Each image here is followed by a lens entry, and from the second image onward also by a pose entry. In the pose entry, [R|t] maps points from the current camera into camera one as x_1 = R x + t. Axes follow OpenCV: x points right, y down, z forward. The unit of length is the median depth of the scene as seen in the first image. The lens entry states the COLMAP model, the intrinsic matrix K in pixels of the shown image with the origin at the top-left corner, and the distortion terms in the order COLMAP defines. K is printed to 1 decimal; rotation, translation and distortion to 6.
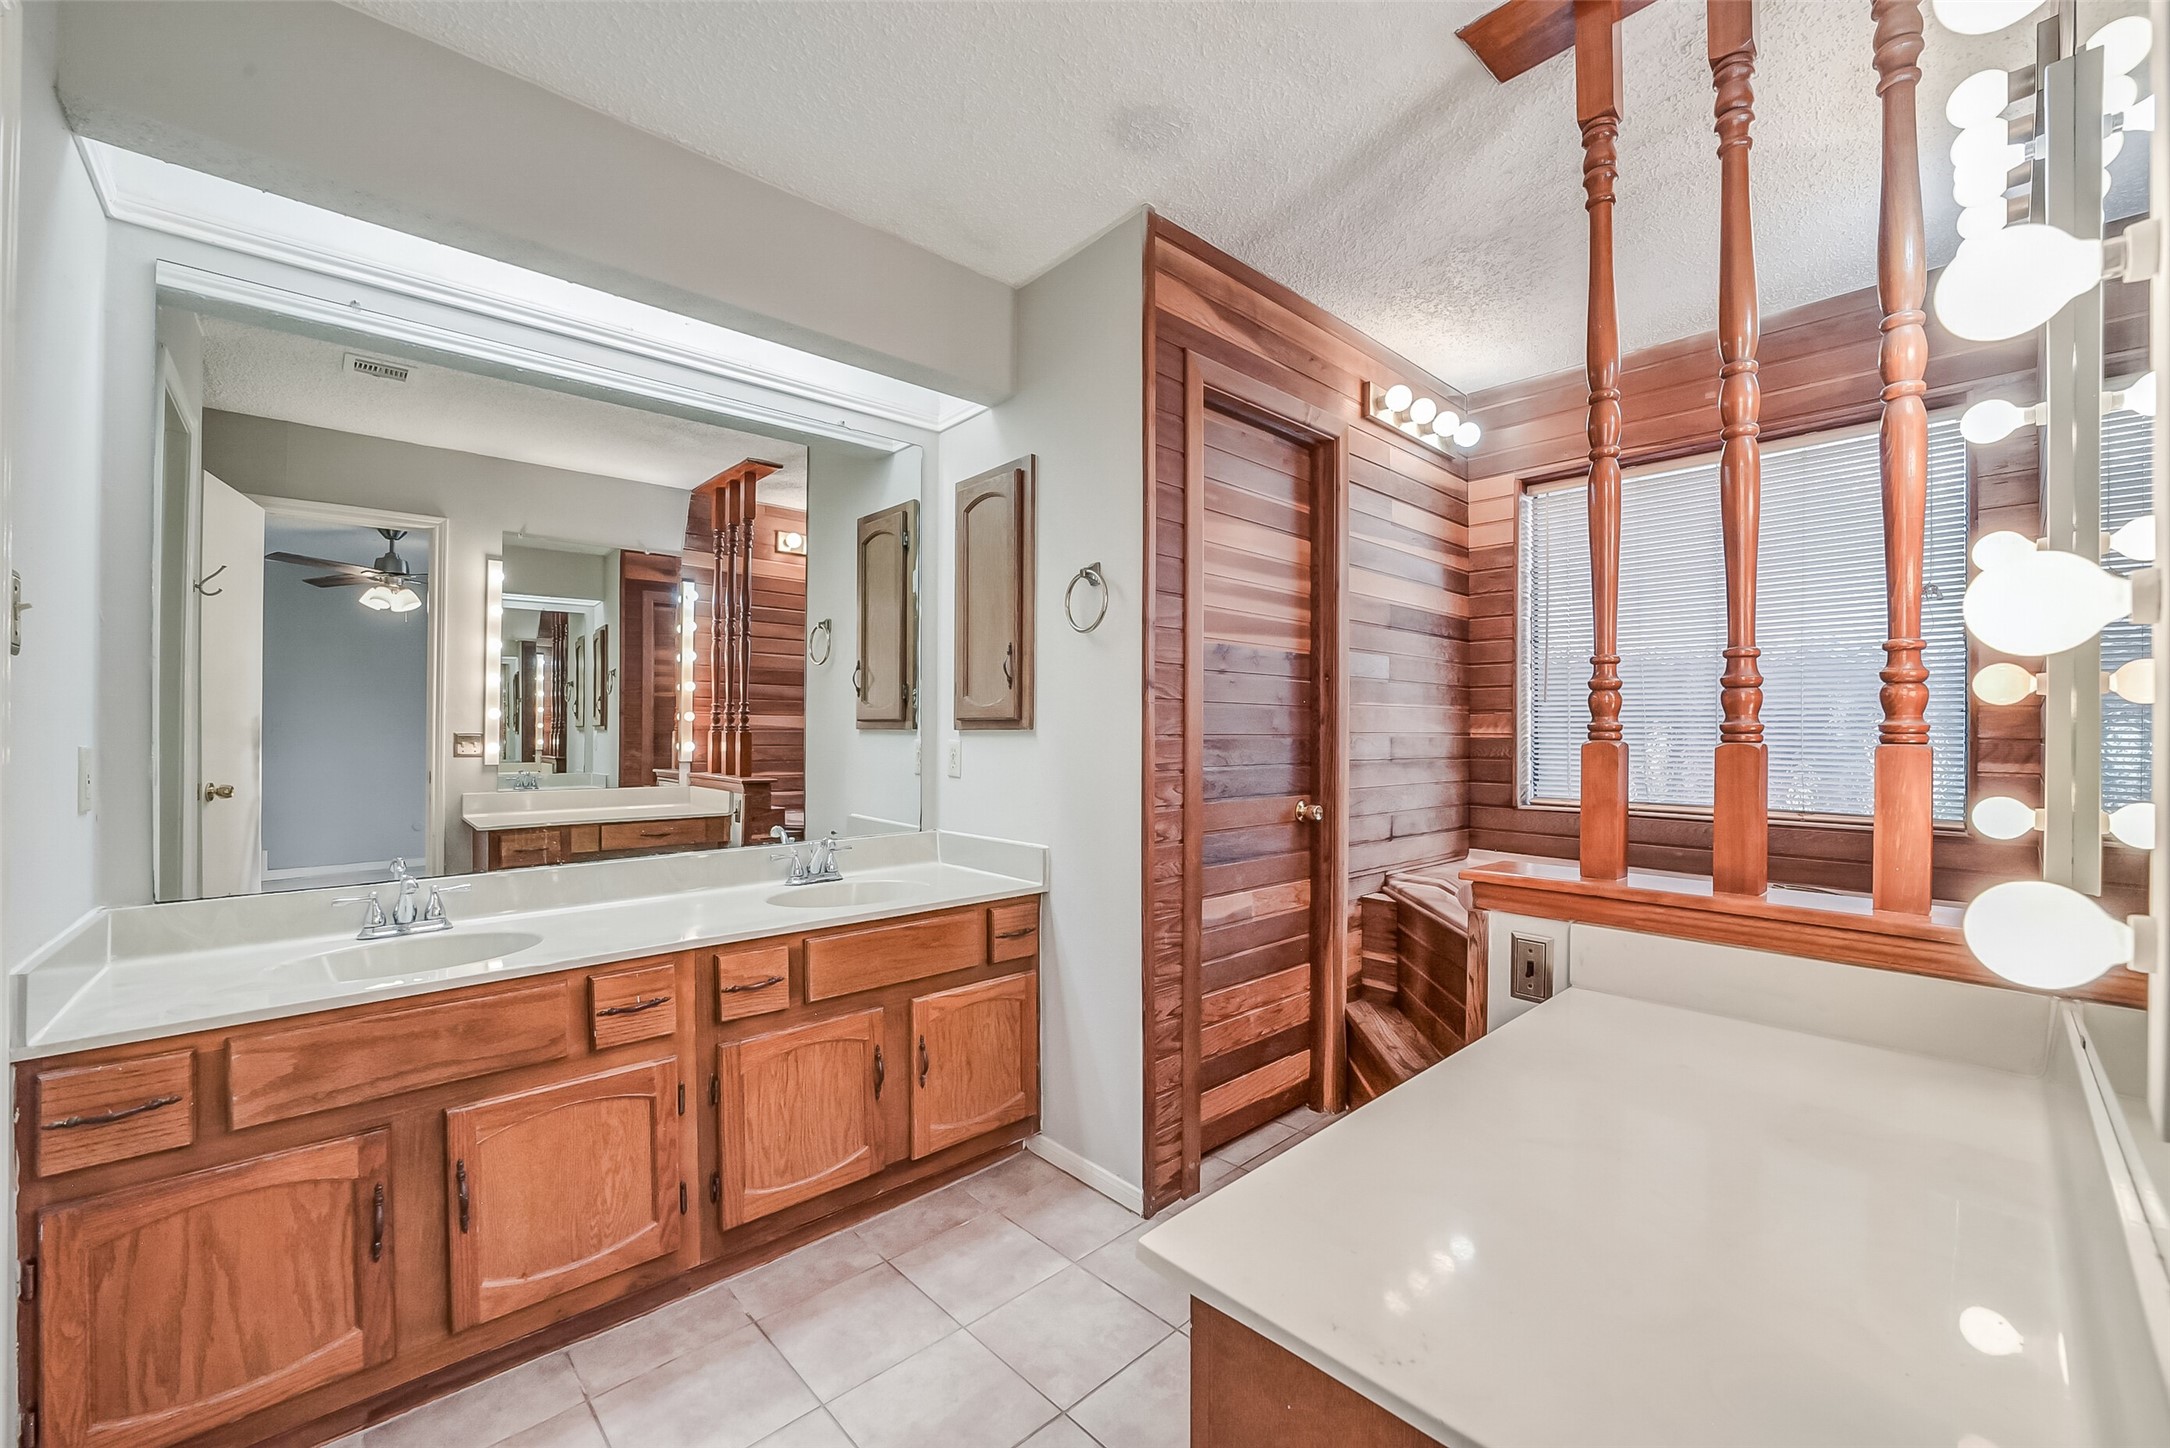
lens RADIAL K [[854.2, 0, 1085.8], [0, 854.2, 726.3], [0, 0, 1]] dist [-0.016914, 0.000384]
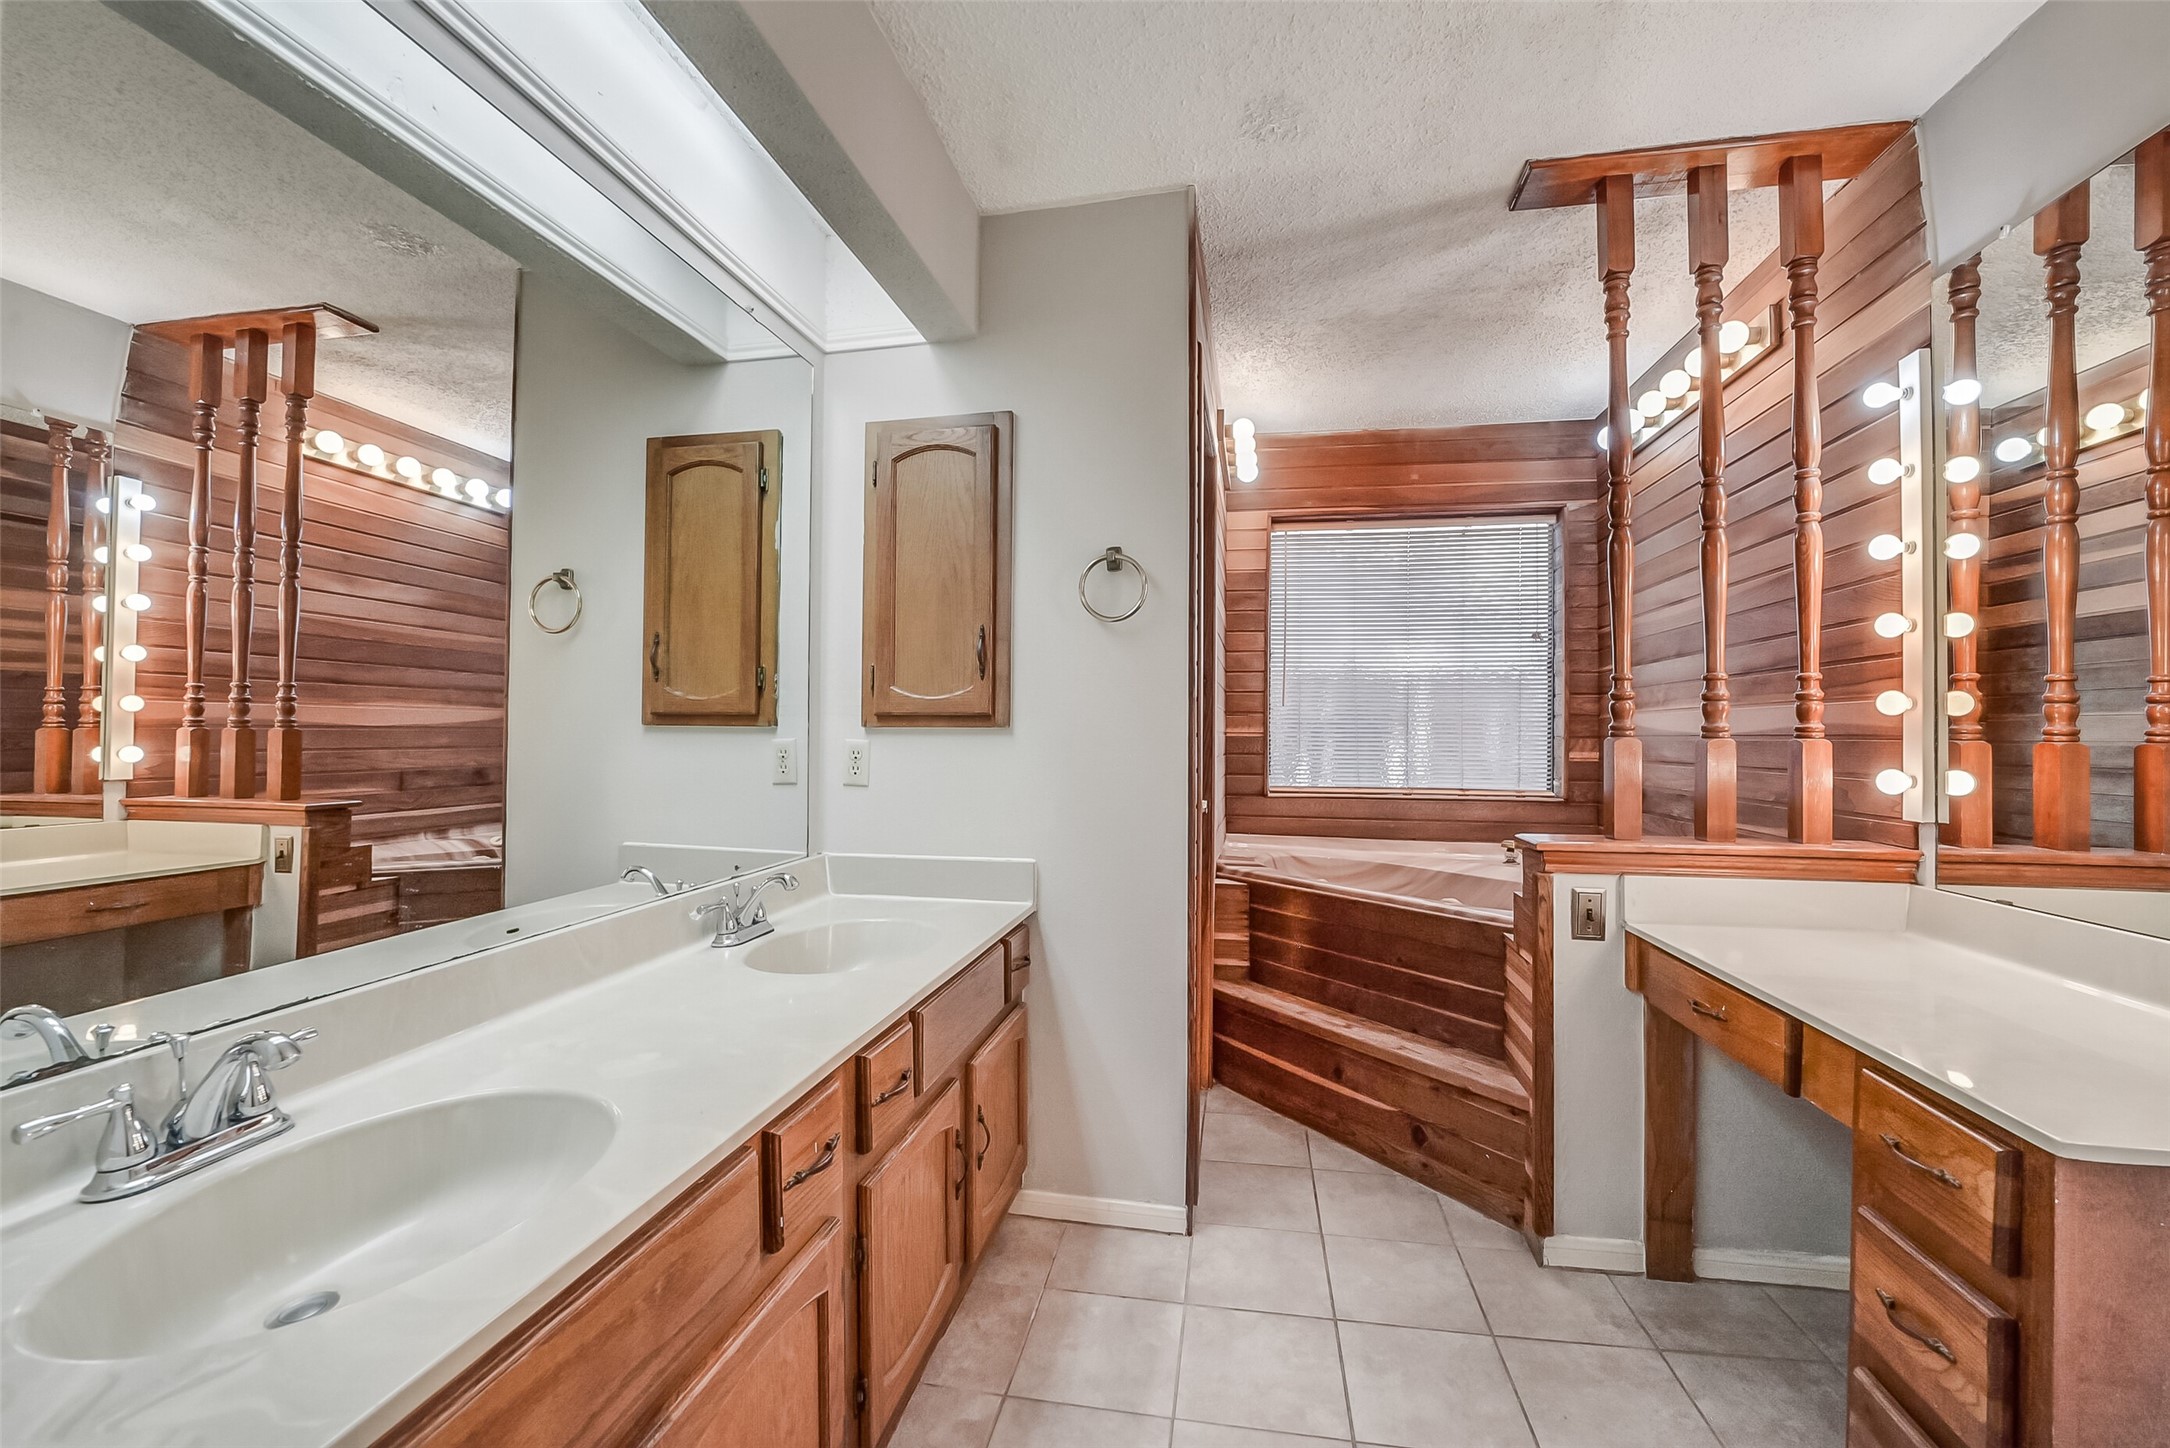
lens RADIAL K [[856.6, 0, 1085.0], [0, 856.6, 724.0], [0, 0, 1]] dist [-0.017748, 0.000136]
pose [[0.807786, 0.006331, 0.589442, -0.424126], [-0.005003, 0.999980, -0.003885, 0.002722], [-0.589454, 0.000189, 0.807802, 0.206459]]
